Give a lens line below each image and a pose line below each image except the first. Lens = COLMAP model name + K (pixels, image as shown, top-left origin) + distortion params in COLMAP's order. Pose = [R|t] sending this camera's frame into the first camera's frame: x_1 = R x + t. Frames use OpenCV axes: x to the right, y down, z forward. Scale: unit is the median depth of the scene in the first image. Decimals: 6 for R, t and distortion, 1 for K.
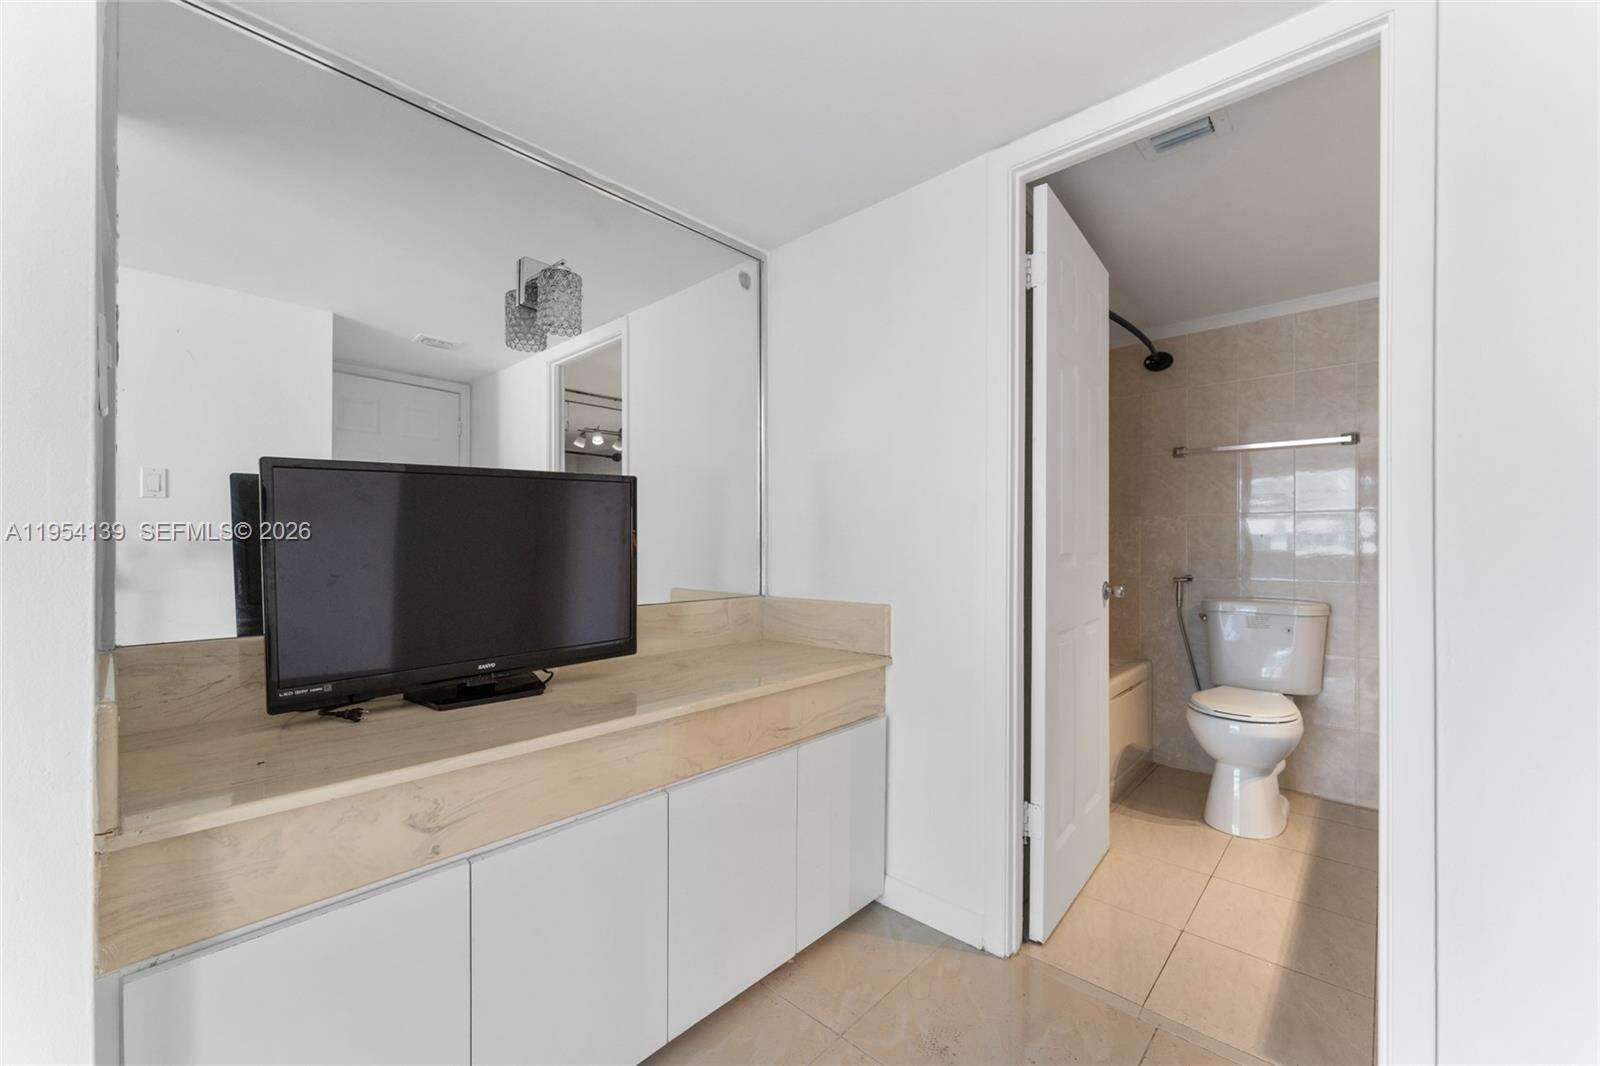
lens RADIAL K [[643.1, 0, 792.8], [0, 643.1, 540.4], [0, 0, 1]] dist [-0.003236, -0.000375]
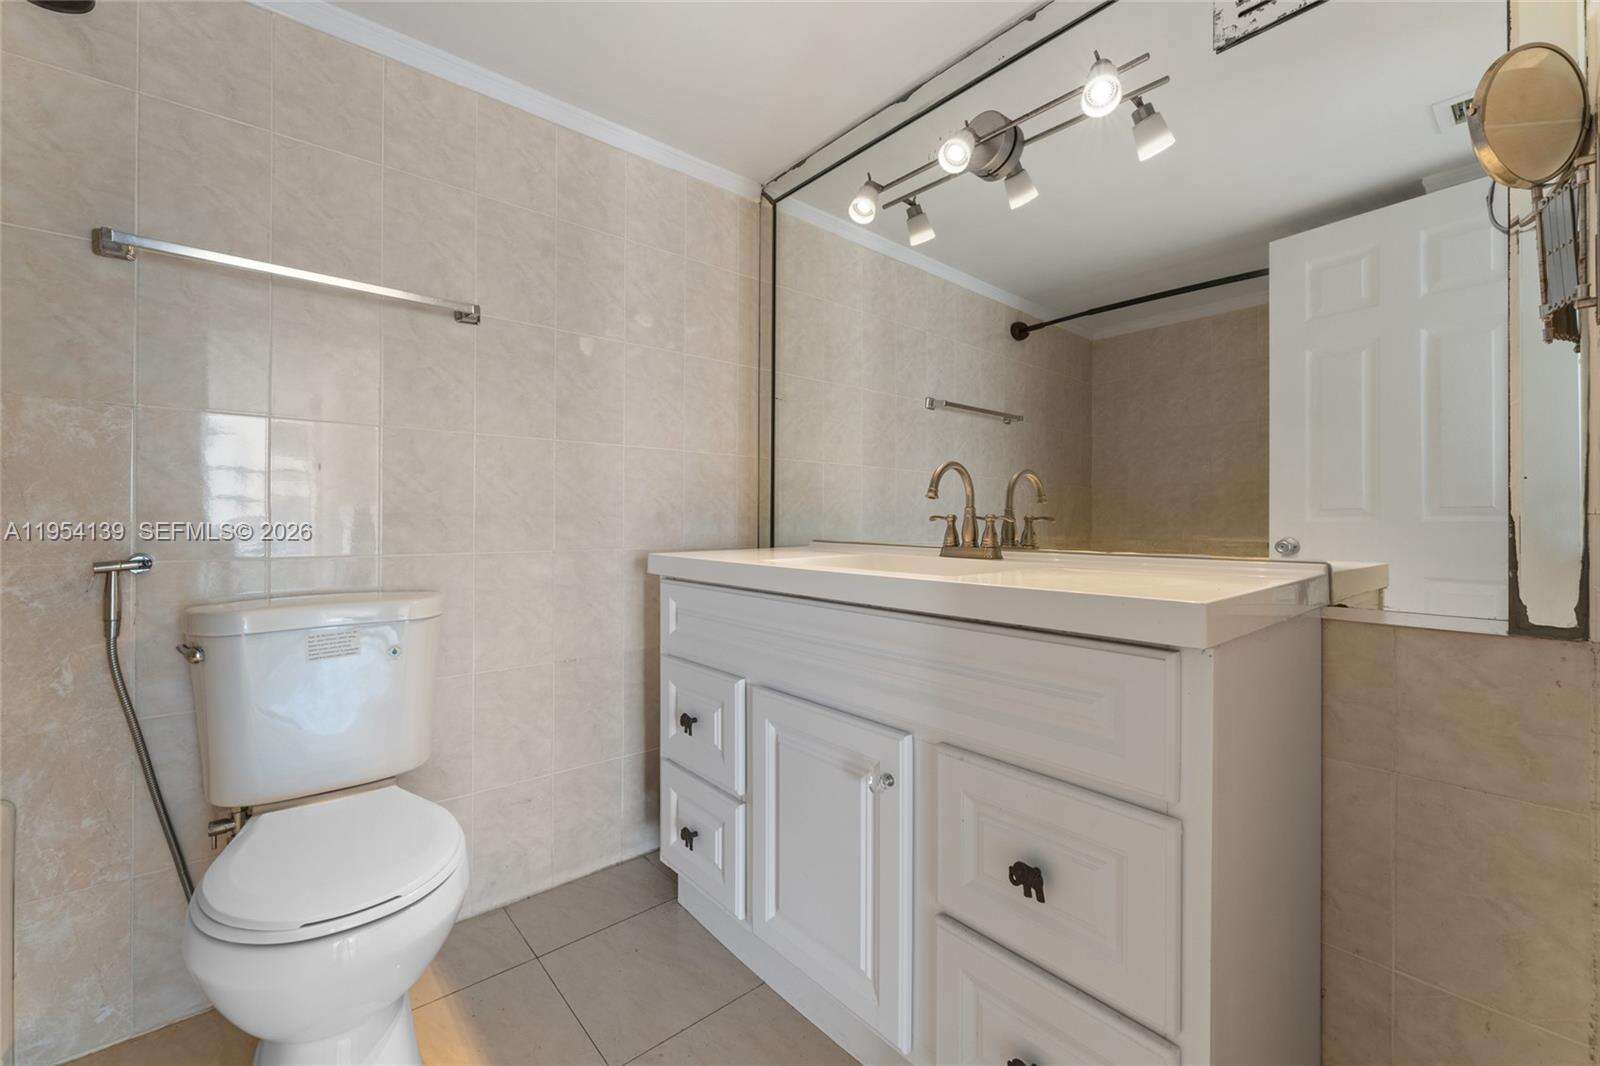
lens RADIAL K [[643.1, 0, 792.9], [0, 643.1, 520.9], [0, 0, 1]] dist [-0.003236, -0.000375]
pose [[0.132305, 0.000743, 0.991209, 0.268768], [-0.005959, 0.999982, 0.000046, 0.030573], [-0.991191, -0.005912, 0.132308, 0.534673]]
